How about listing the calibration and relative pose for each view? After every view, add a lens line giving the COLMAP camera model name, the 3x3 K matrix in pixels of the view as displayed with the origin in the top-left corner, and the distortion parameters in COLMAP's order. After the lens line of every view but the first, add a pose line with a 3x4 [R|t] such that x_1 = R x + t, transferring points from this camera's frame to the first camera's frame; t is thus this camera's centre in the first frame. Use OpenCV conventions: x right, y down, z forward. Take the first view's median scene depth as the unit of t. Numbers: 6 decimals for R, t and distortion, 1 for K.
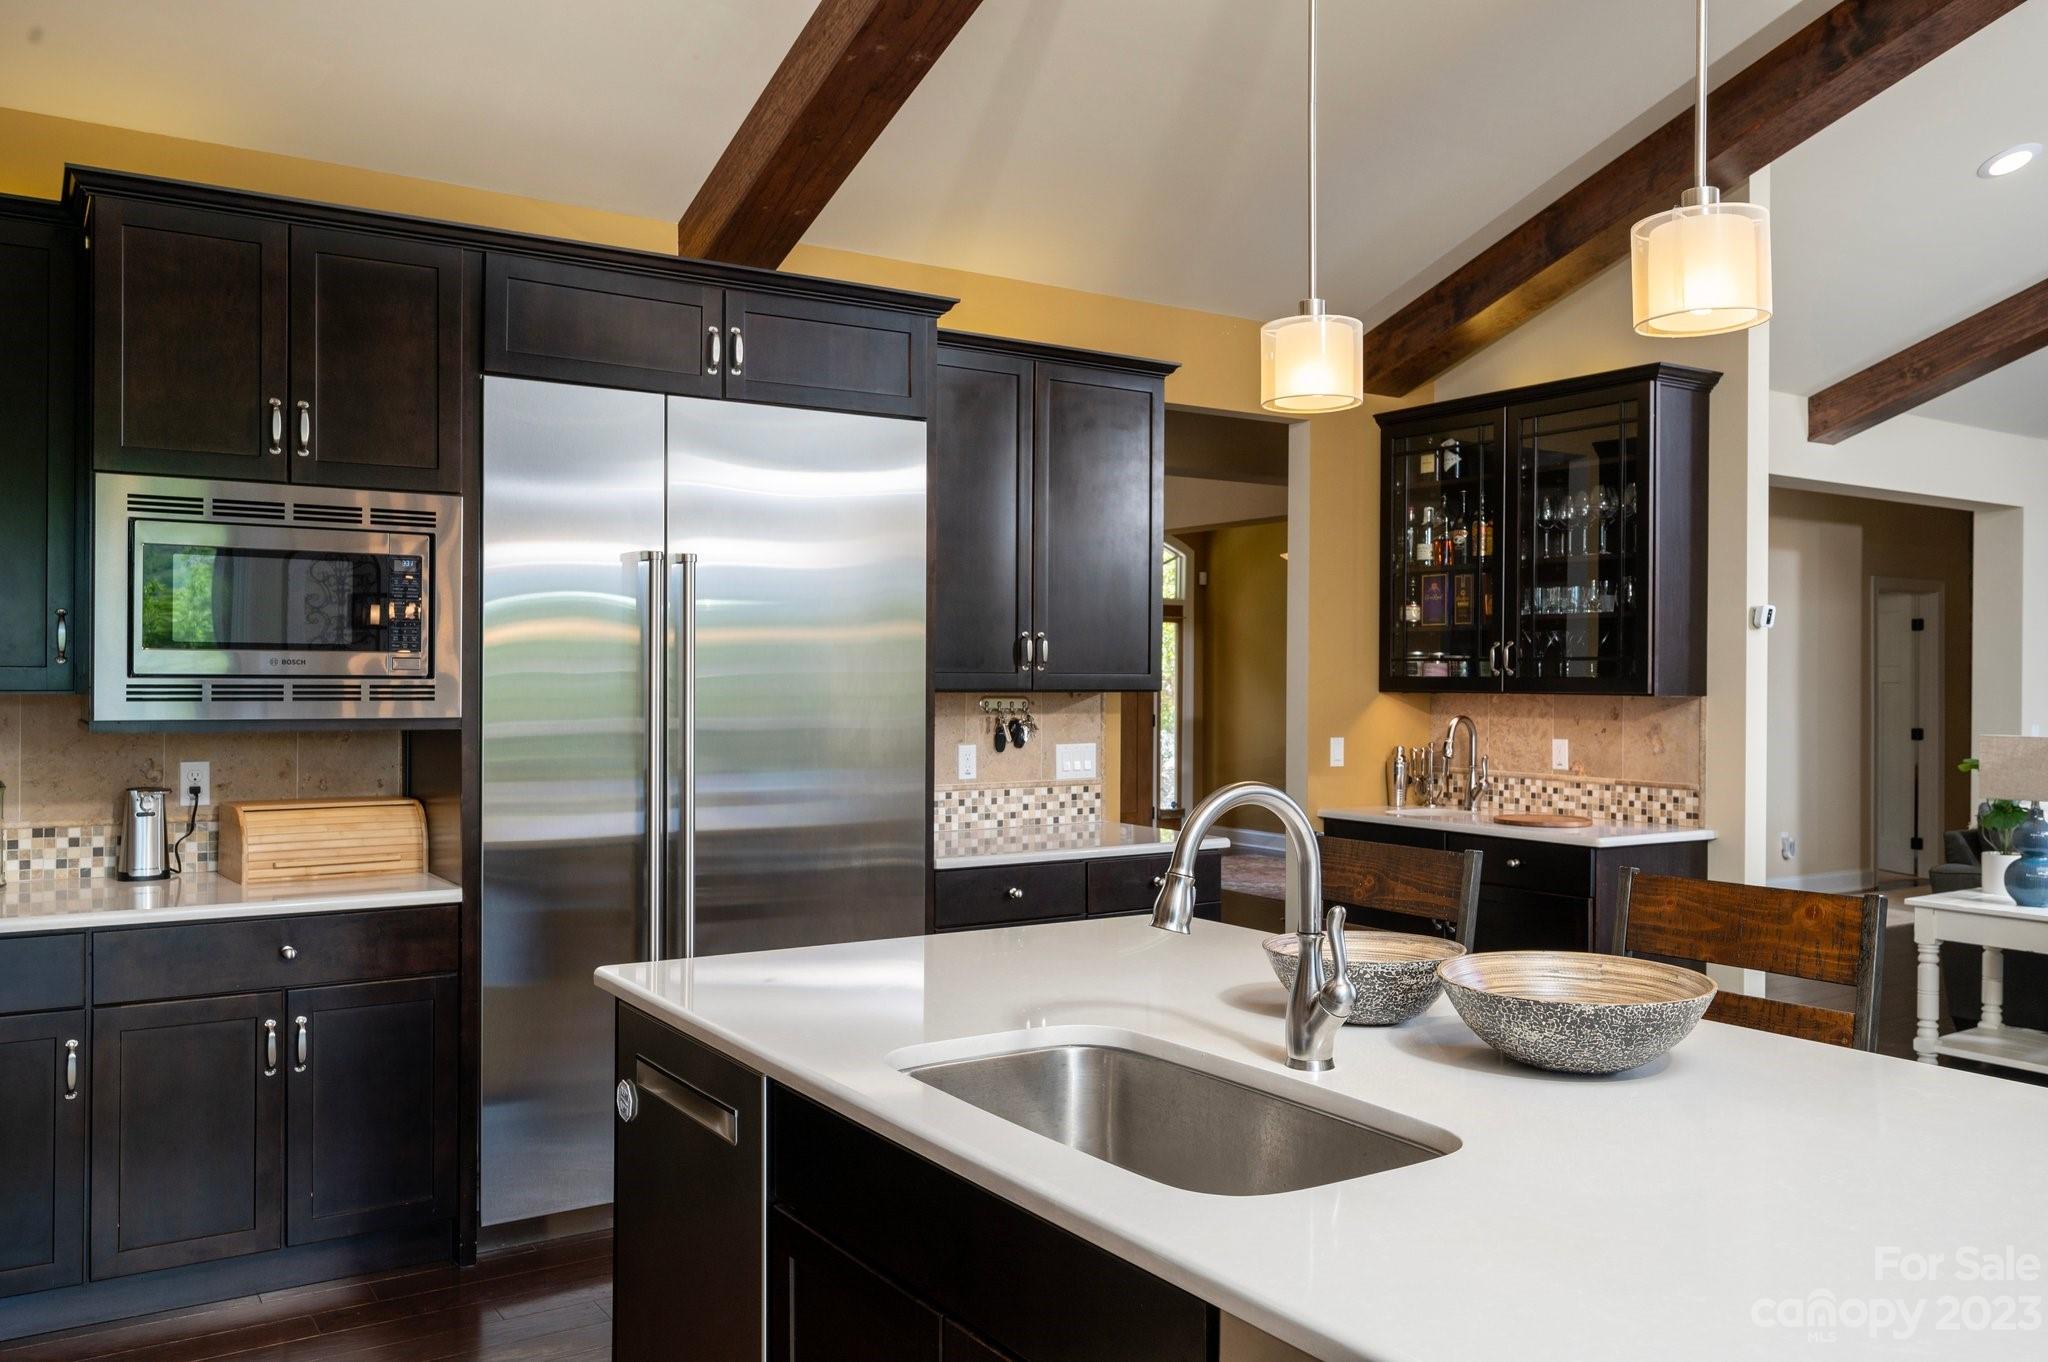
lens RADIAL K [[1561.5, 0, 1023.5], [0, 1561.5, 679.3], [0, 0, 1]] dist [-0.006411, -0.003740]
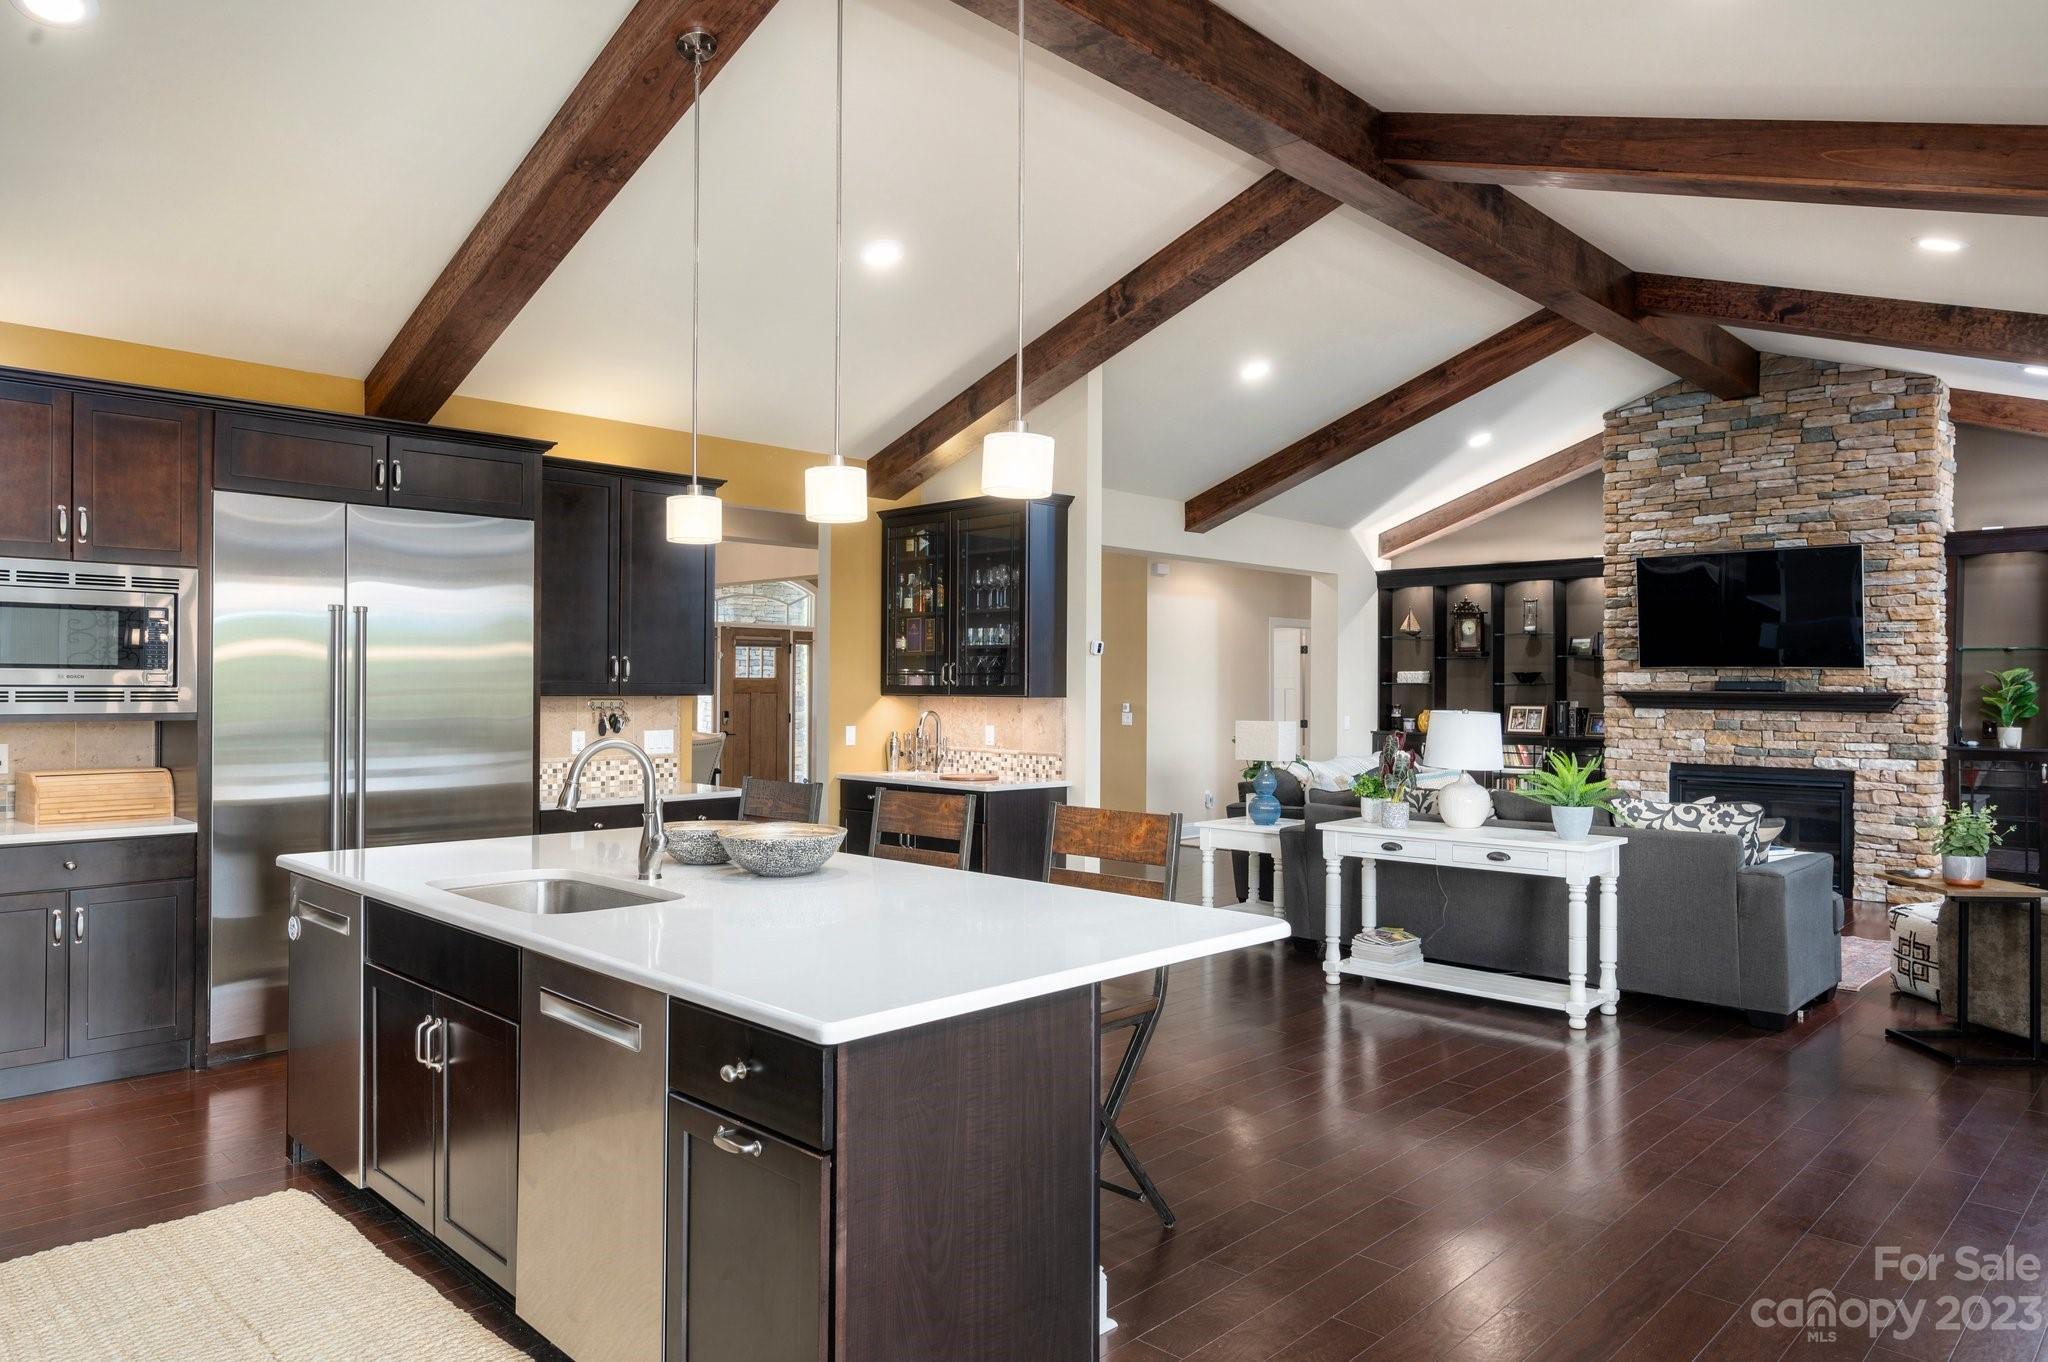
lens RADIAL K [[1284.7, 0, 1021.3], [0, 1284.7, 680.4], [0, 0, 1]] dist [-0.001624, -0.000404]
pose [[0.977853, 0.000321, 0.209294, 0.119496], [0.000662, 0.999989, -0.004626, -0.000580], [-0.209294, 0.004662, 0.977842, -0.287941]]
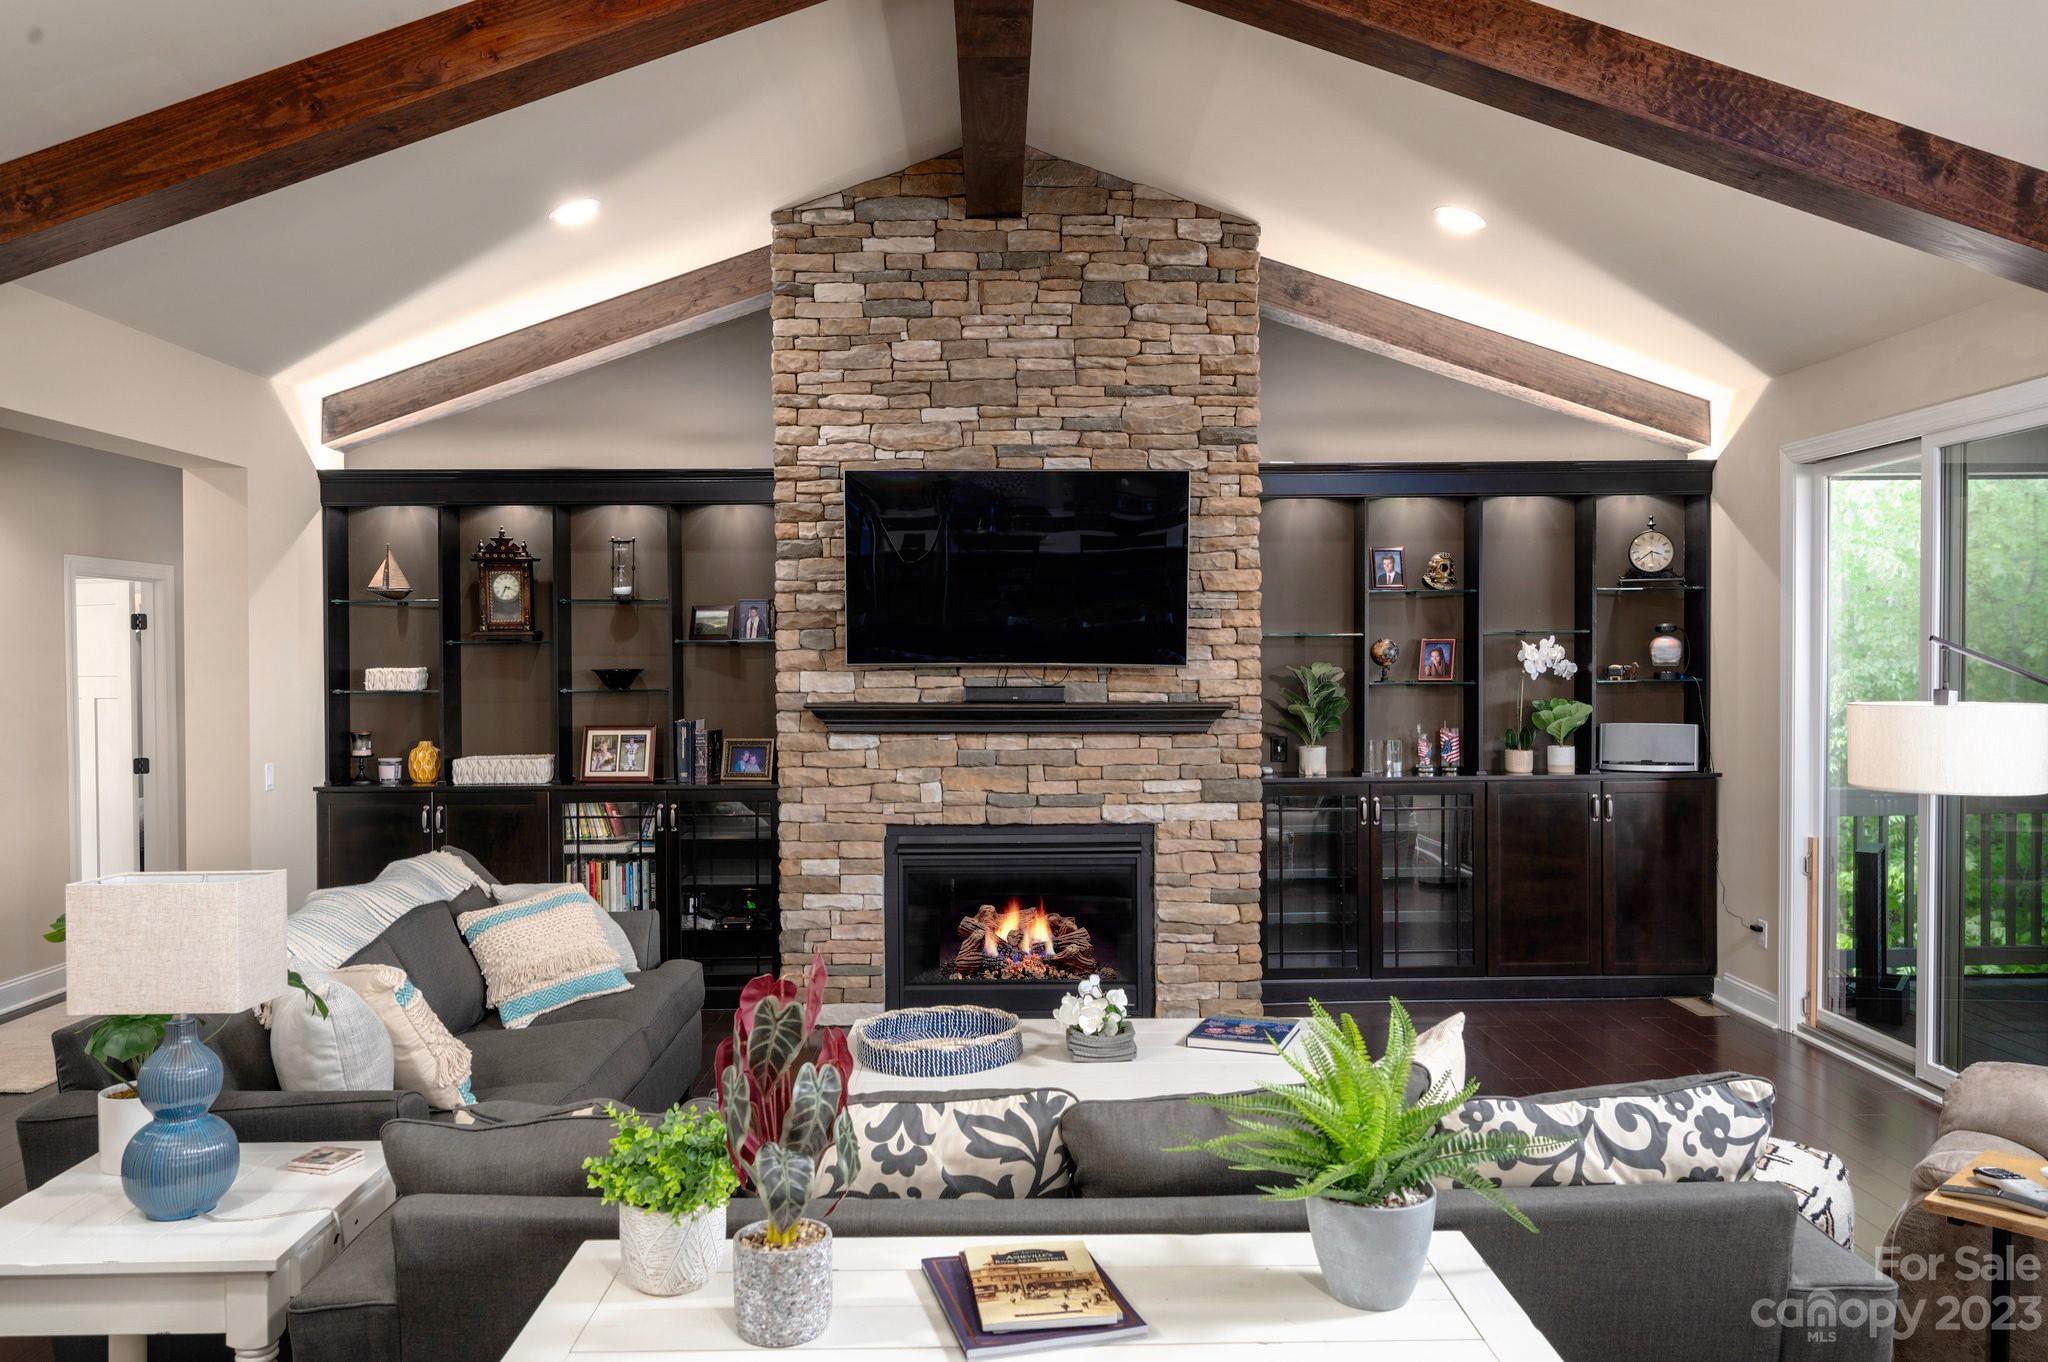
lens RADIAL K [[1507.2, 0, 1020.0], [0, 1507.2, 678.9], [0, 0, 1]] dist [-0.000582, -0.004287]
pose [[0.540981, -0.021862, 0.840751, 0.402837], [0.009883, 0.999758, 0.019637, -0.036714], [-0.840977, -0.002314, 0.541066, 0.518906]]
